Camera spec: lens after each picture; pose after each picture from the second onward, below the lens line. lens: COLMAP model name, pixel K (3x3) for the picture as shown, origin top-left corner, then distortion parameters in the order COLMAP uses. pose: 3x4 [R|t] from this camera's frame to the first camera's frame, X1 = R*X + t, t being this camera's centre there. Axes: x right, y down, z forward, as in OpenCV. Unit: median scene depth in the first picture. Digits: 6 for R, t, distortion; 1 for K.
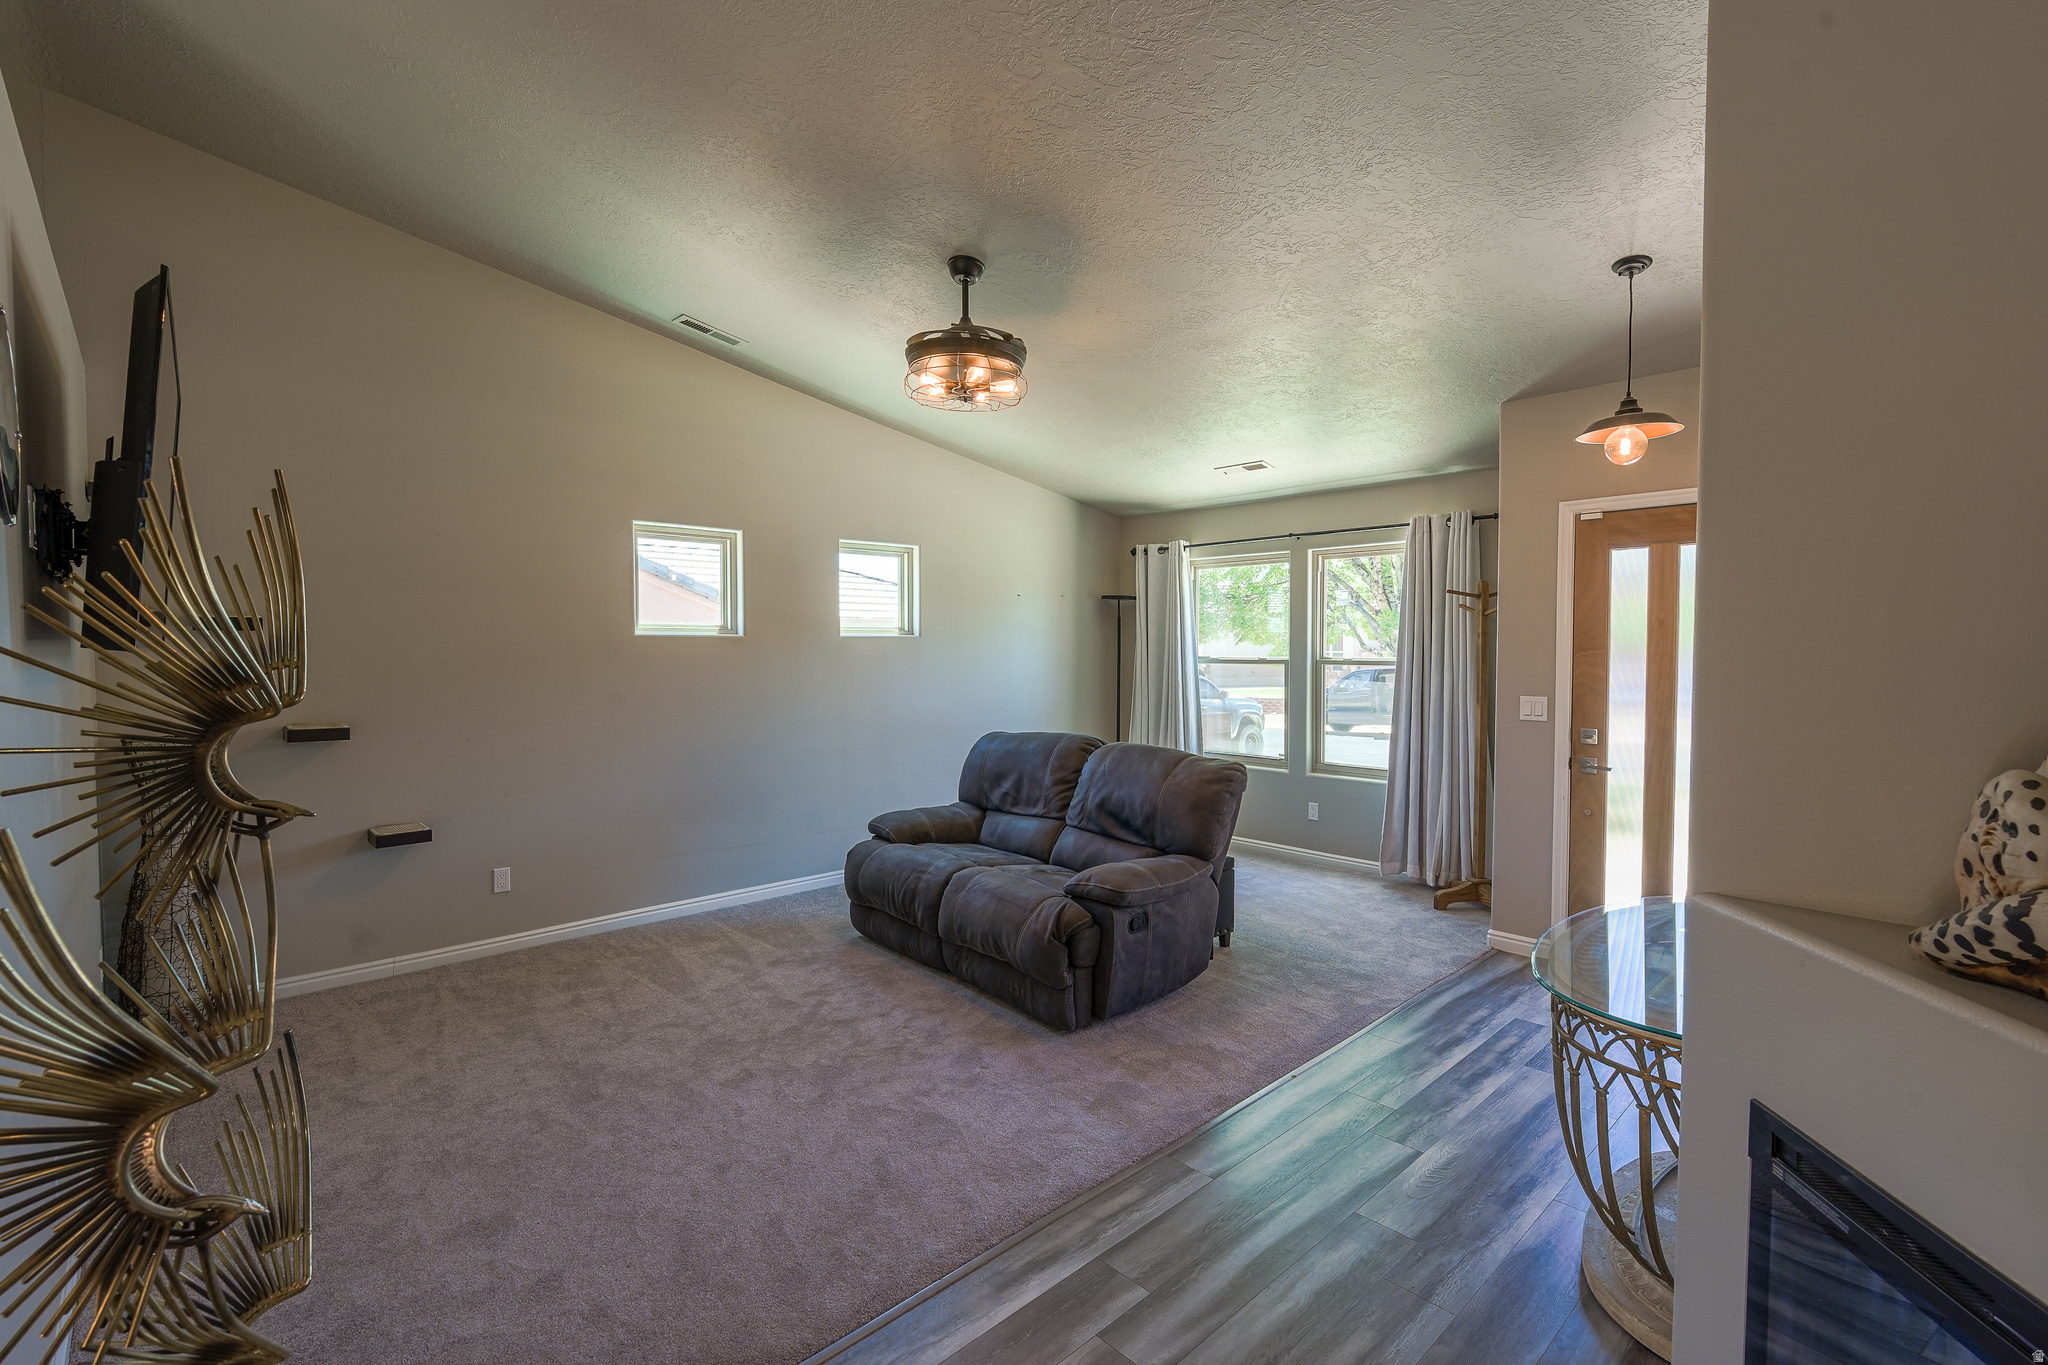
lens RADIAL K [[936.7, 0, 1027.9], [0, 936.7, 677.4], [0, 0, 1]] dist [-0.001445, -0.000474]
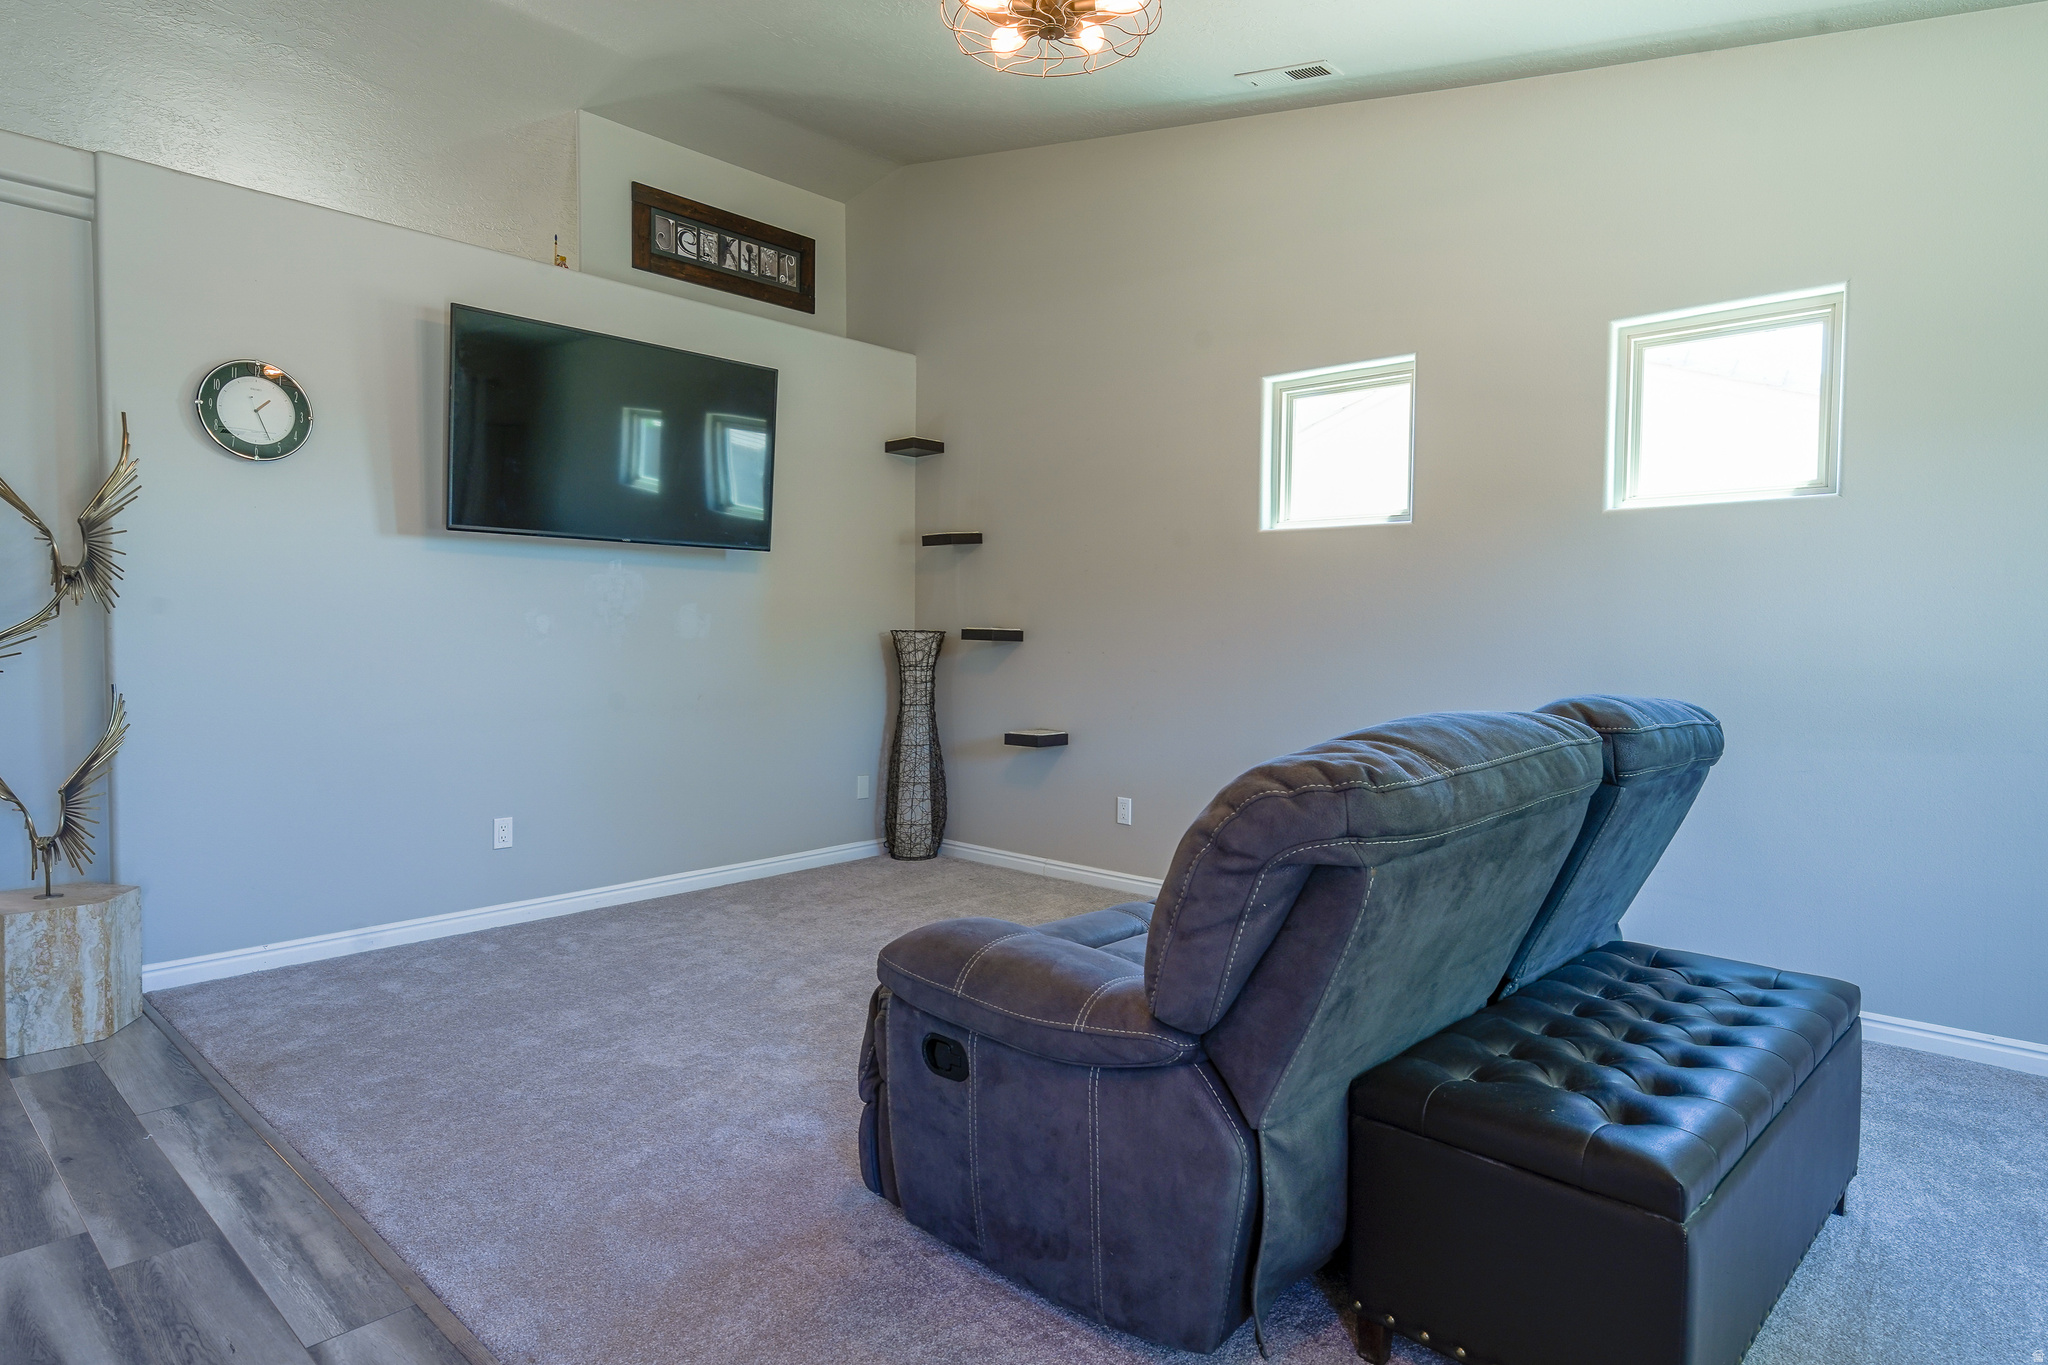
lens RADIAL K [[1176.3, 0, 1027.5], [0, 1176.3, 677.9], [0, 0, 1]] dist [-0.000108, 0.000461]
pose [[0.062340, 0.041142, -0.997207, 0.986388], [-0.051820, 0.997936, 0.037932, 0.089142], [0.996709, 0.049311, 0.064343, 1.469532]]
